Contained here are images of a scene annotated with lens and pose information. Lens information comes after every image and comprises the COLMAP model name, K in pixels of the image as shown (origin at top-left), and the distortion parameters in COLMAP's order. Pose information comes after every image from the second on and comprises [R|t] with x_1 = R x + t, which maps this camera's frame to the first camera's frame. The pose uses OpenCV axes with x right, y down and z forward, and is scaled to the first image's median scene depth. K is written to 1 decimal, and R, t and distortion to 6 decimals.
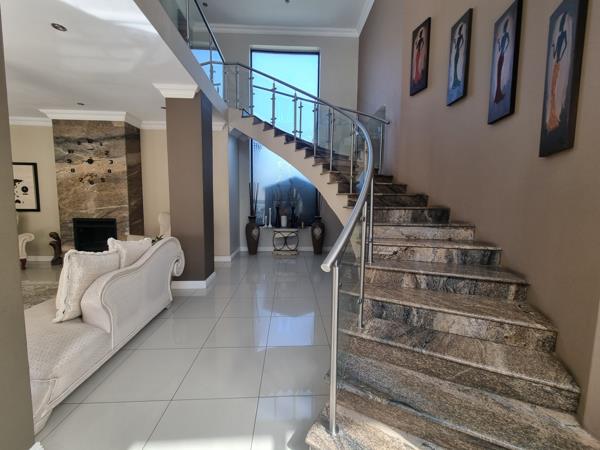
lens RADIAL K [[245.5, 0, 300.7], [0, 245.5, 222.2], [0, 0, 1]] dist [0.001463, 0.000188]
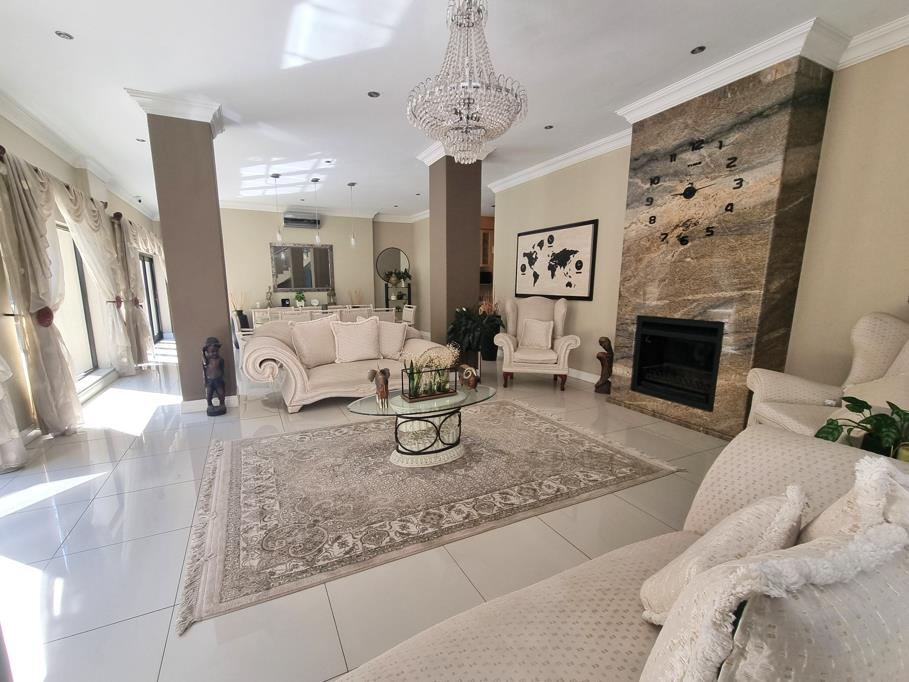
lens RADIAL K [[395.6, 0, 430.6], [0, 395.6, 359.3], [0, 0, 1]] dist [0.000433, -0.000285]
pose [[0.373110, 0.160977, -0.913715, -0.313806], [-0.069511, 0.986915, 0.145489, -0.016441], [0.925180, 0.009230, 0.379417, 0.280101]]
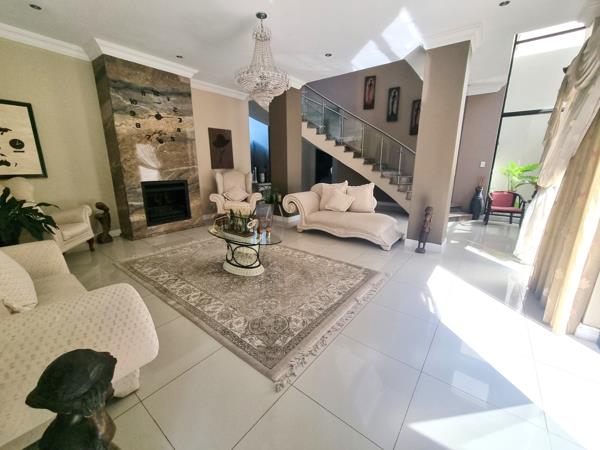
lens RADIAL K [[245.5, 0, 300.7], [0, 245.5, 222.2], [0, 0, 1]] dist [0.001463, 0.000188]
pose [[0.651103, -0.183867, 0.736381, -1.244341], [0.068050, 0.980448, 0.184638, 0.000977], [-0.755932, -0.070108, 0.650885, -0.011327]]
